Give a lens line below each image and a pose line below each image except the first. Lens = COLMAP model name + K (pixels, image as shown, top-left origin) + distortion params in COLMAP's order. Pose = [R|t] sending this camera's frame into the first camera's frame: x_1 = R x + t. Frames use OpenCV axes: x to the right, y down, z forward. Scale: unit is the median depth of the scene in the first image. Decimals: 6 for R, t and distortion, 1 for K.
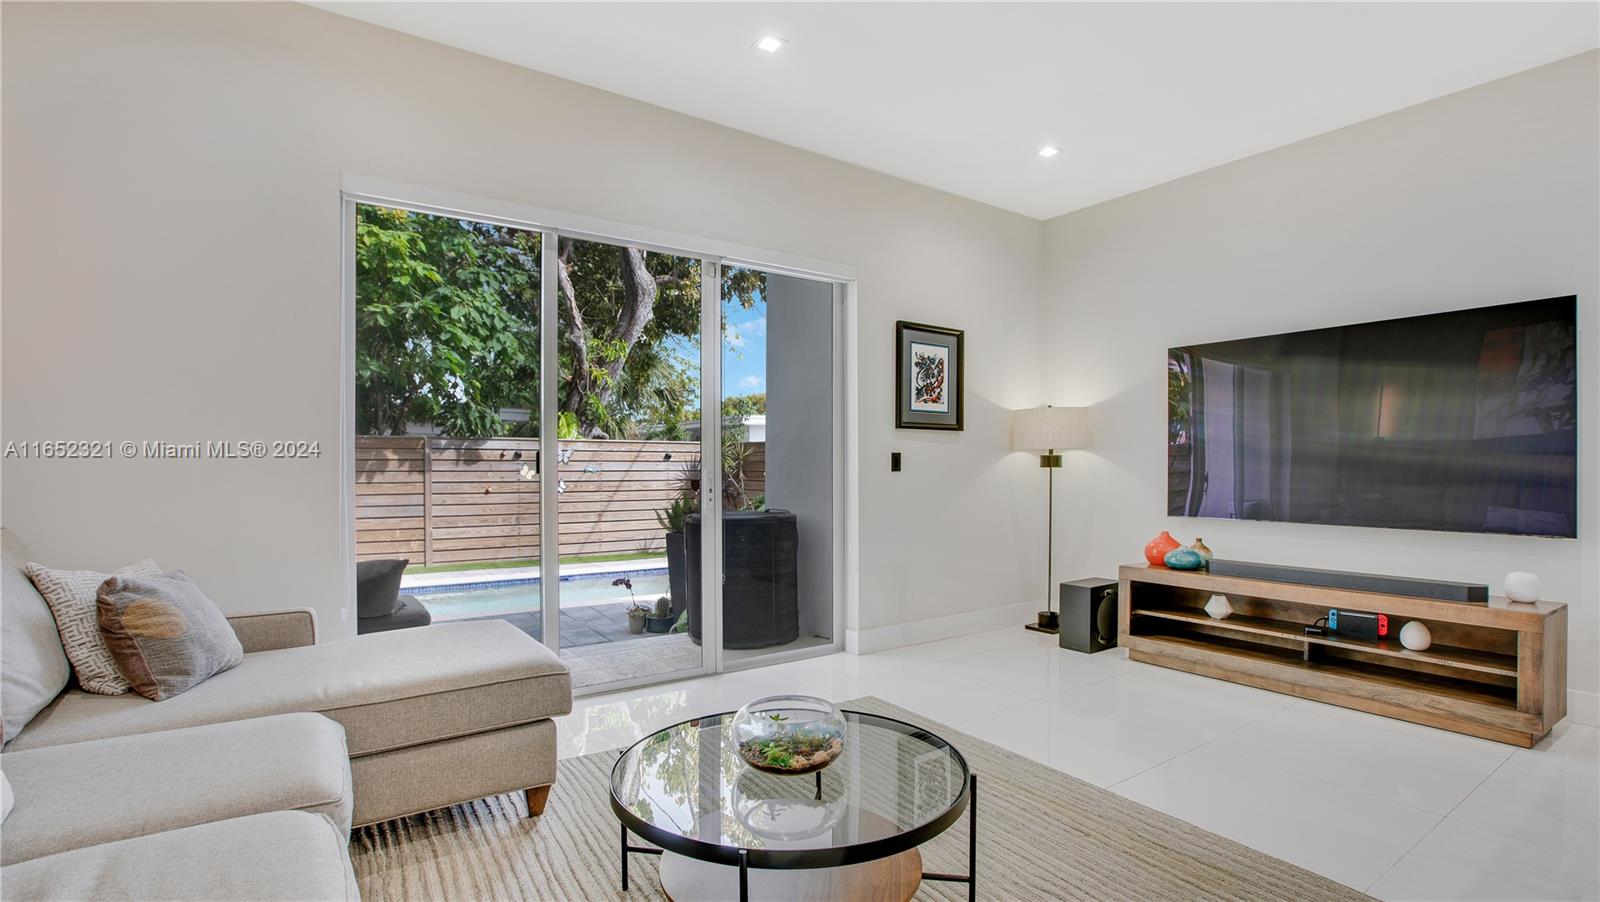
lens RADIAL K [[759.7, 0, 793.9], [0, 759.7, 463.5], [0, 0, 1]] dist [-0.051480, 0.000573]
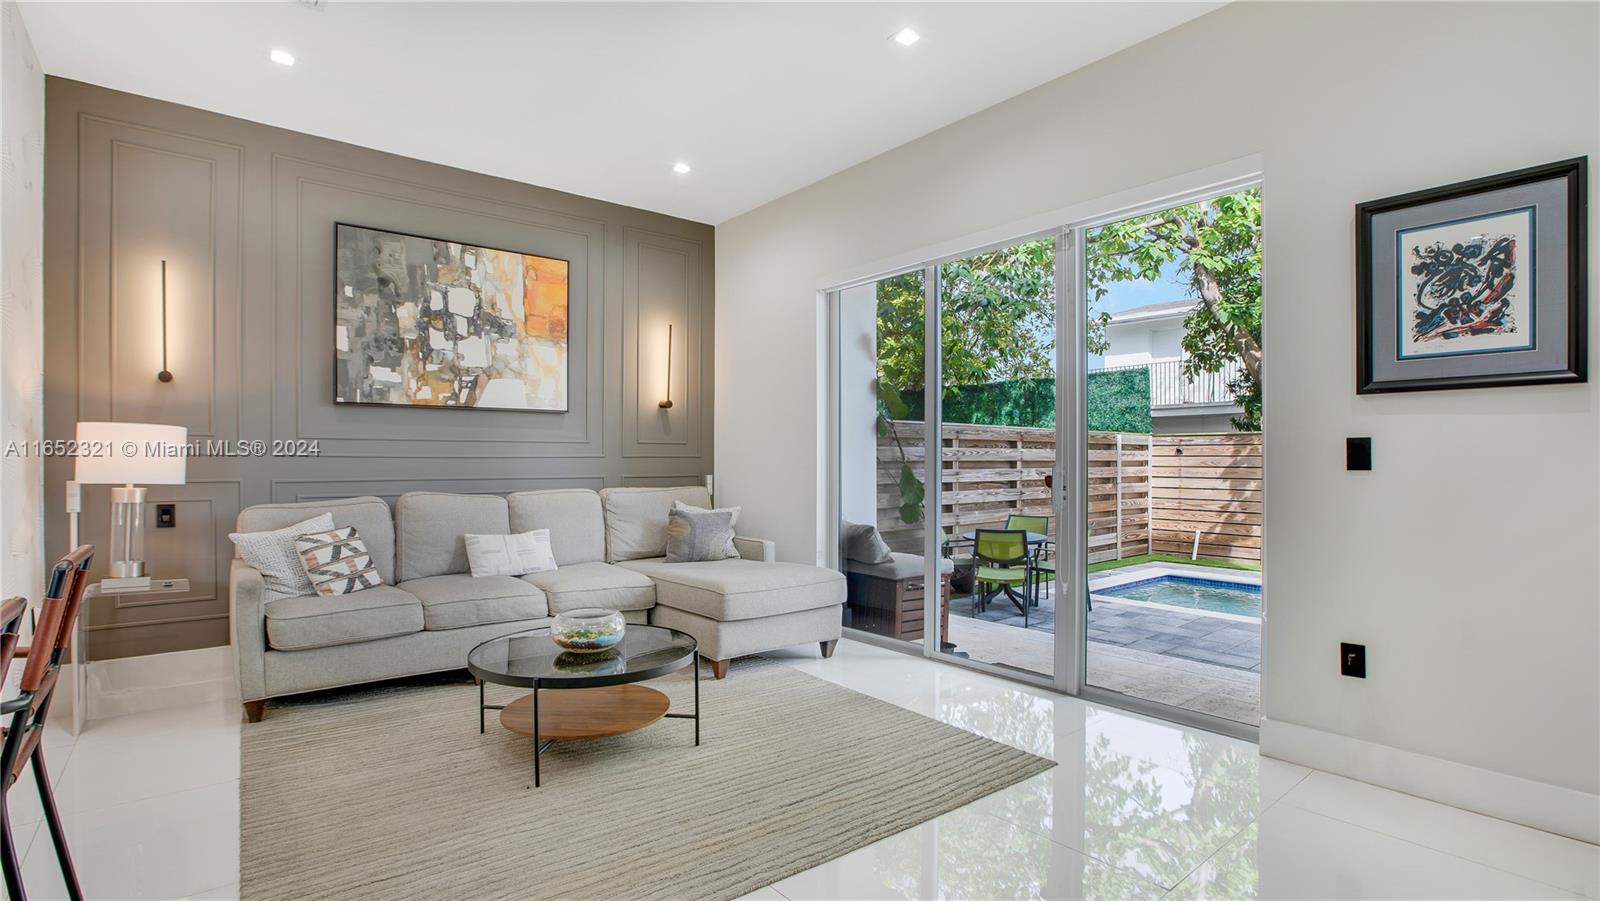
lens RADIAL K [[735.4, 0, 800.0], [0, 735.4, 450.5], [0, 0, 1]] dist [-0.072364, 0.022829]
pose [[0.065711, -0.013517, -0.997747, 0.598099], [-0.002571, 0.999903, -0.013715, 0.003681], [0.997835, 0.003467, 0.065669, 0.515554]]
